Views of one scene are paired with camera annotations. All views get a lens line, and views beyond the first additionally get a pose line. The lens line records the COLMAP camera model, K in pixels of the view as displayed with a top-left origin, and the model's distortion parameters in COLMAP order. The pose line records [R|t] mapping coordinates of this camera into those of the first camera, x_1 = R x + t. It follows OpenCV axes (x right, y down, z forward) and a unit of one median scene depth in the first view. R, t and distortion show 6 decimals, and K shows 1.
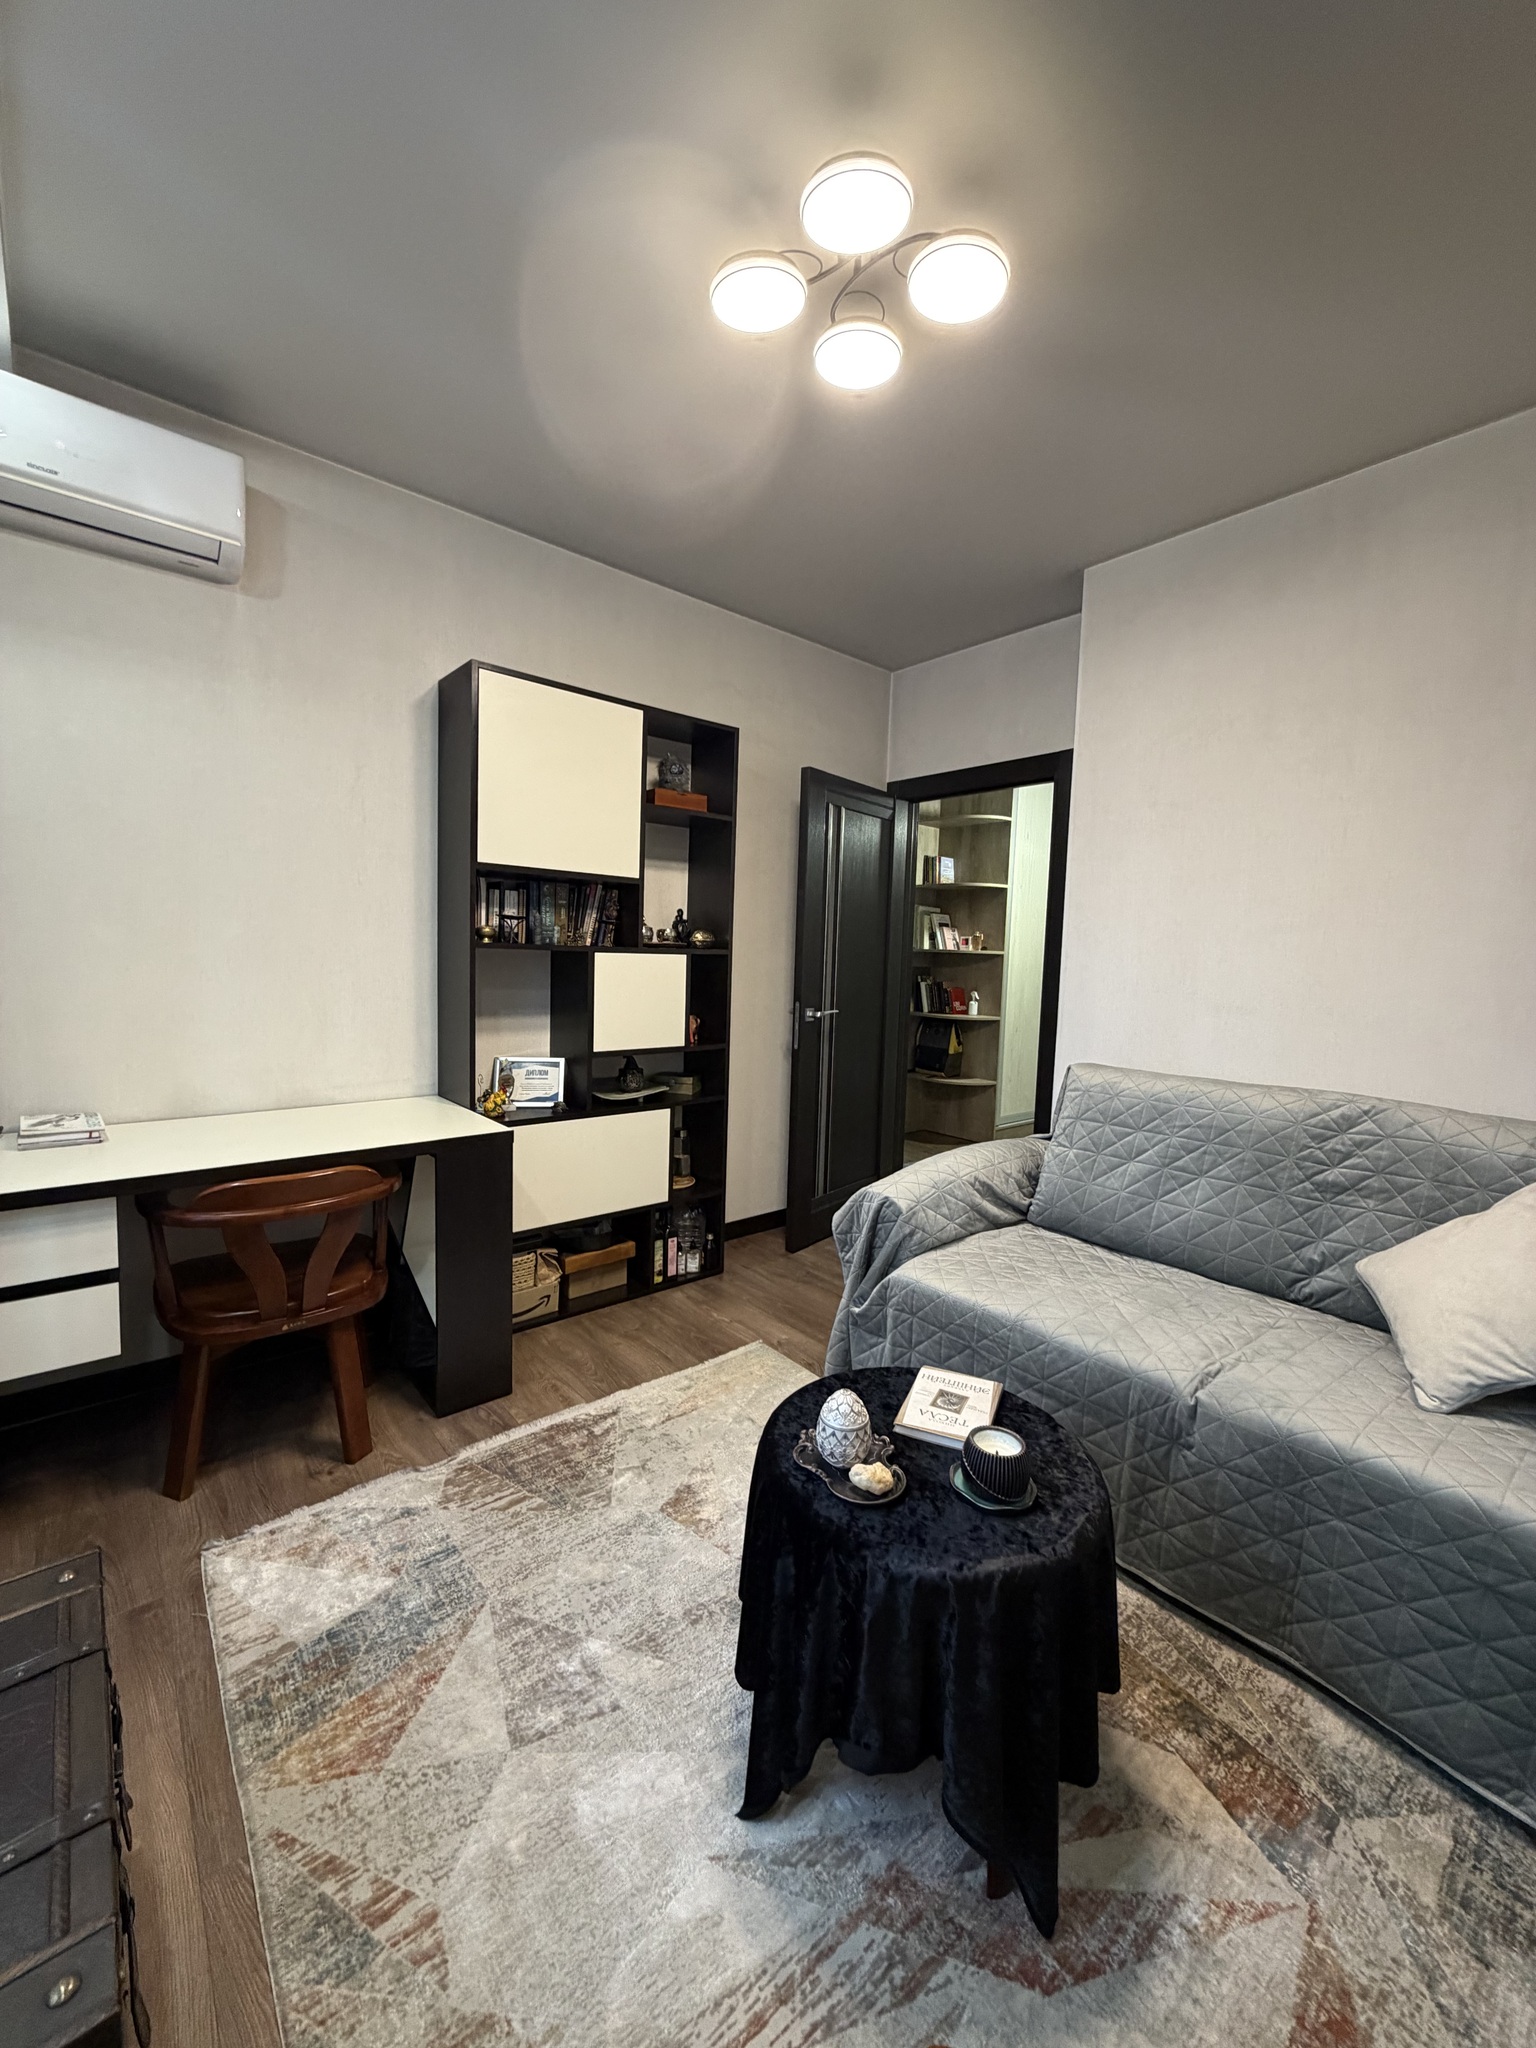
lens RADIAL K [[813.6, 0, 768.0], [0, 813.6, 1019.4], [0, 0, 1]] dist [-0.000530, 0.000092]
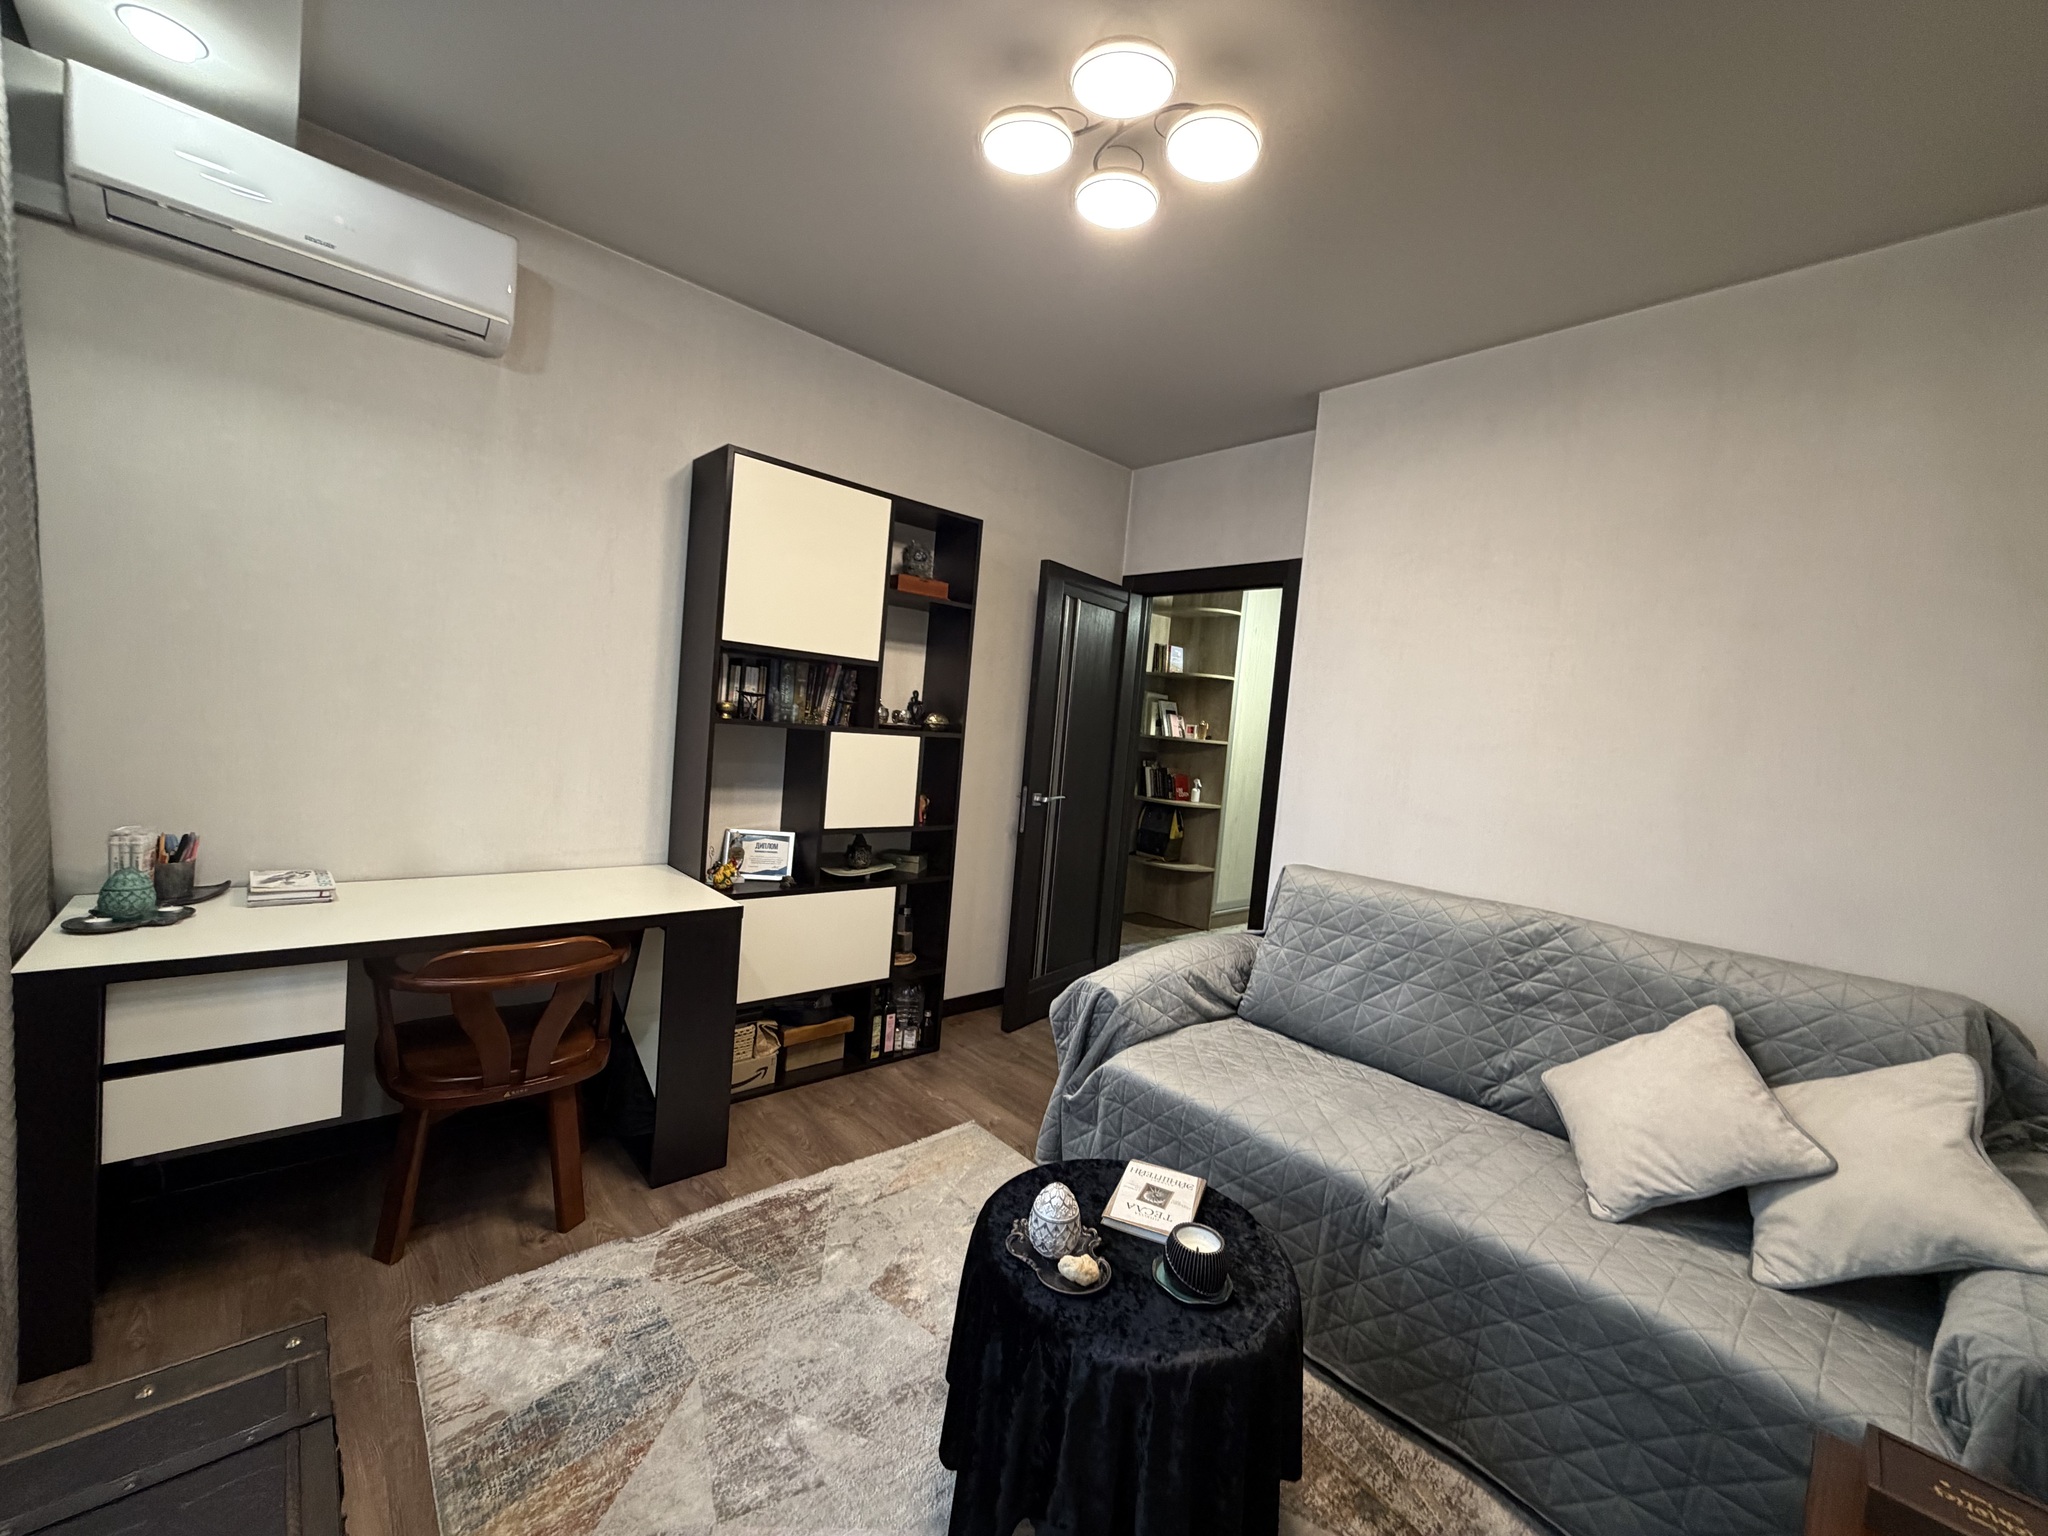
lens RADIAL K [[813.6, 0, 1019.7], [0, 813.6, 770.4], [0, 0, 1]] dist [-0.000530, 0.000092]
pose [[0.998054, 0.052612, 0.033476, -0.012548], [-0.051934, 0.998434, -0.020813, -0.037793], [-0.034518, 0.019034, 0.999223, -0.043434]]
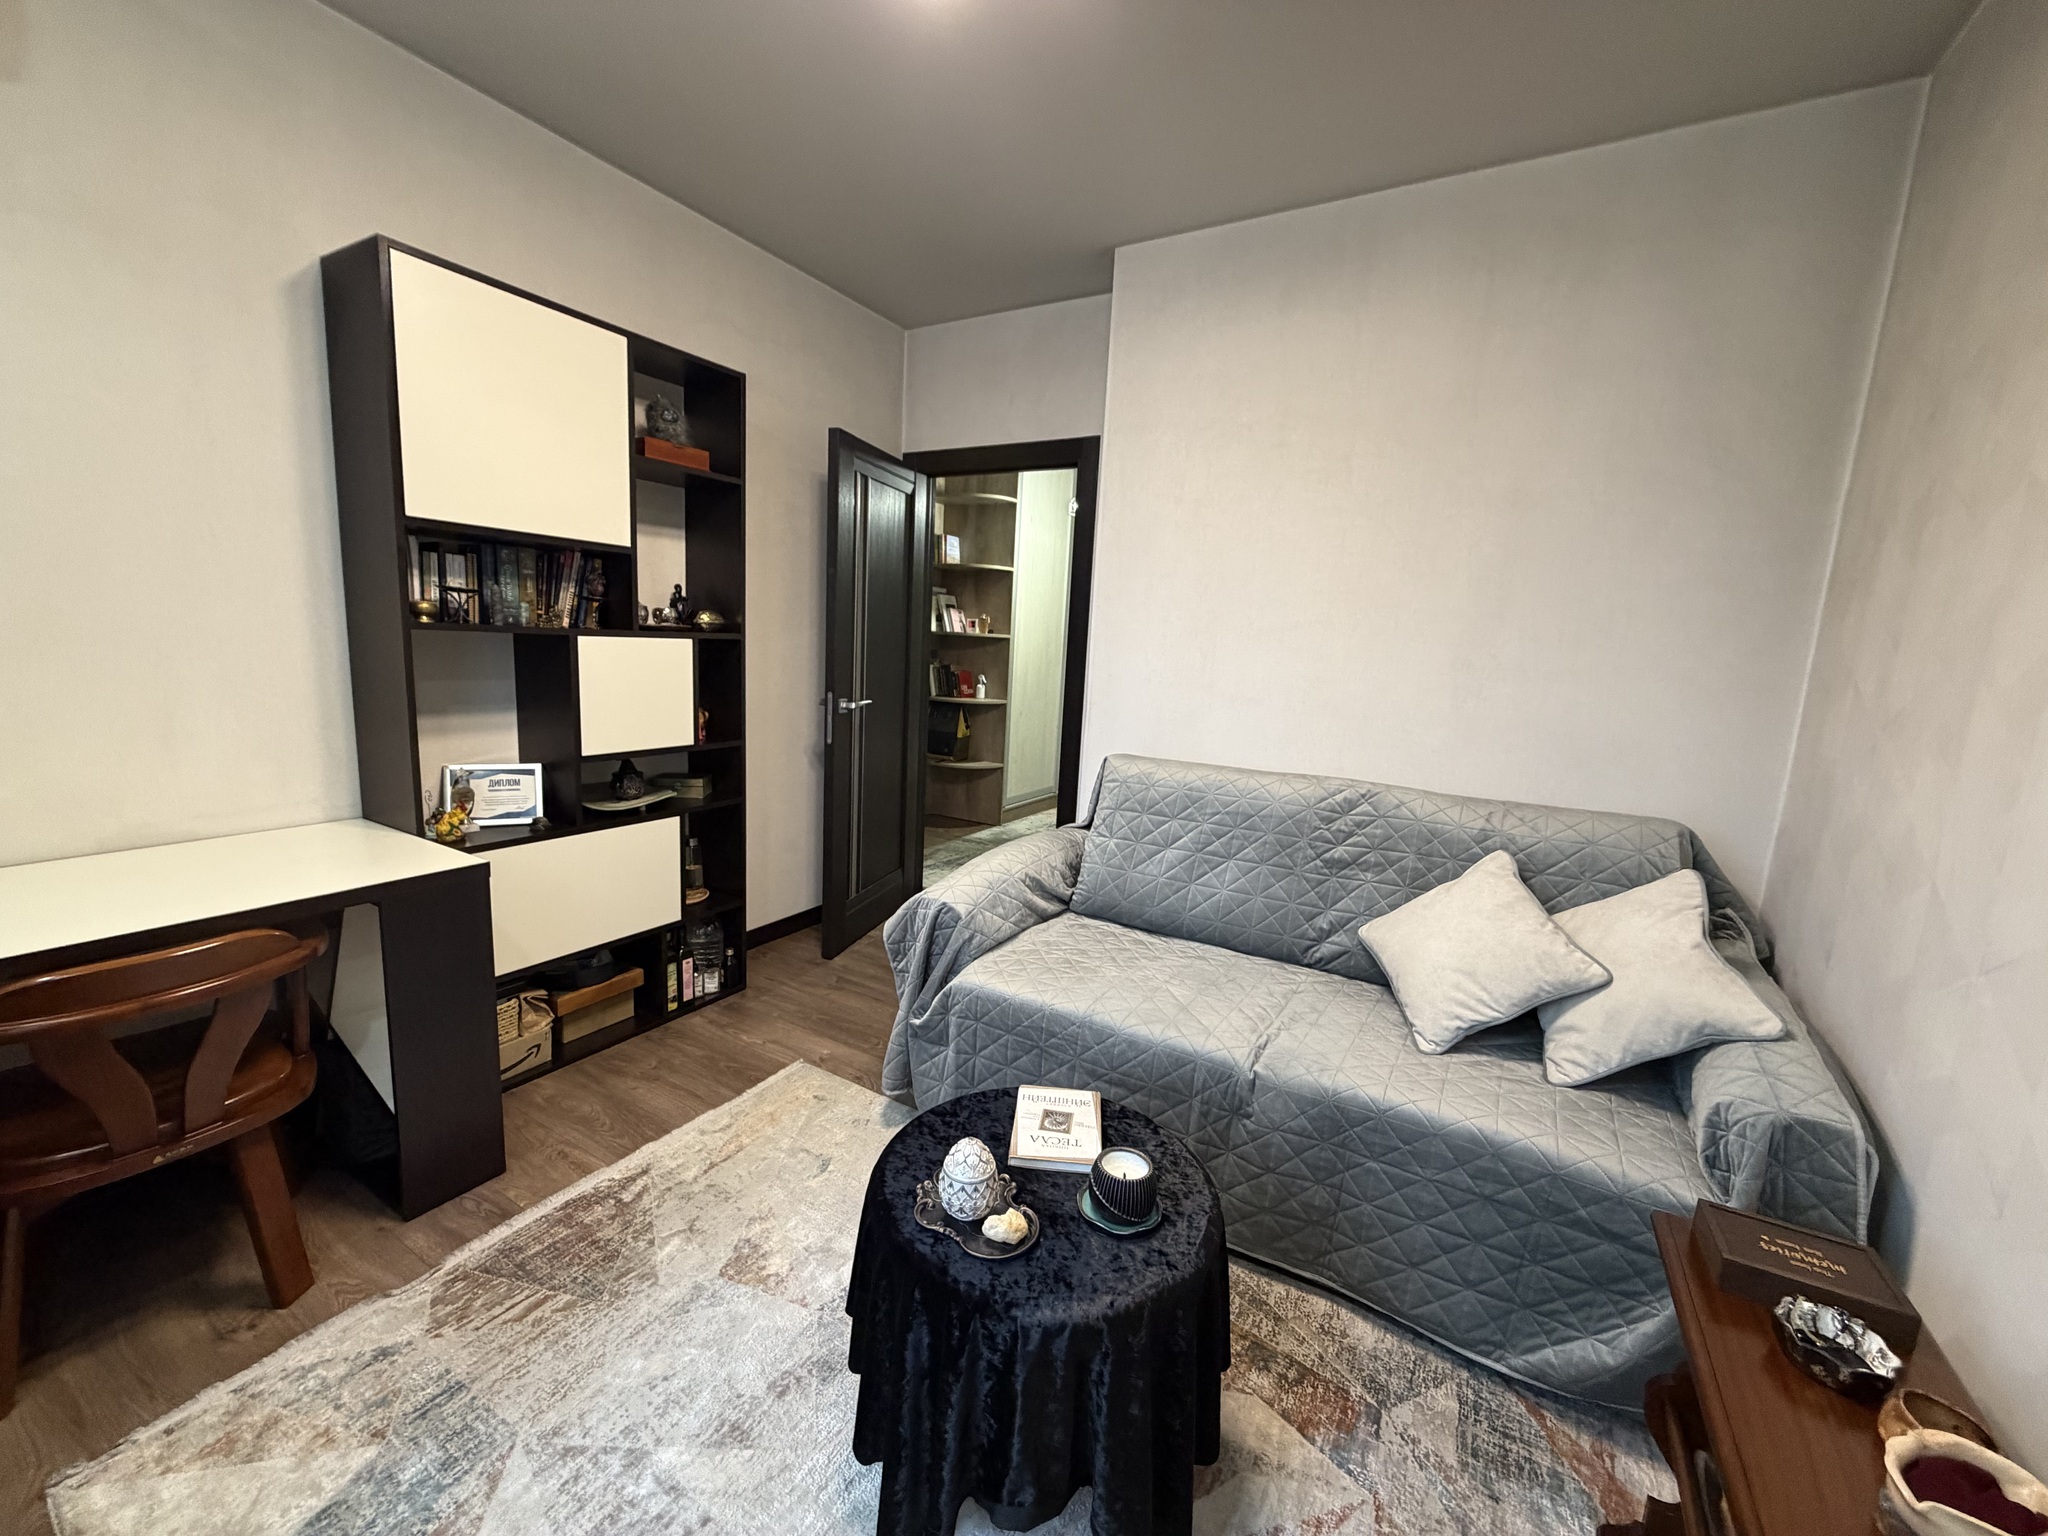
lens RADIAL K [[813.6, 0, 1019.7], [0, 813.6, 770.4], [0, 0, 1]] dist [-0.000530, 0.000092]
pose [[0.945580, -0.034900, 0.323511, -0.092481], [0.004847, 0.995632, 0.093239, -0.032271], [-0.325352, -0.086597, 0.941619, 0.099710]]
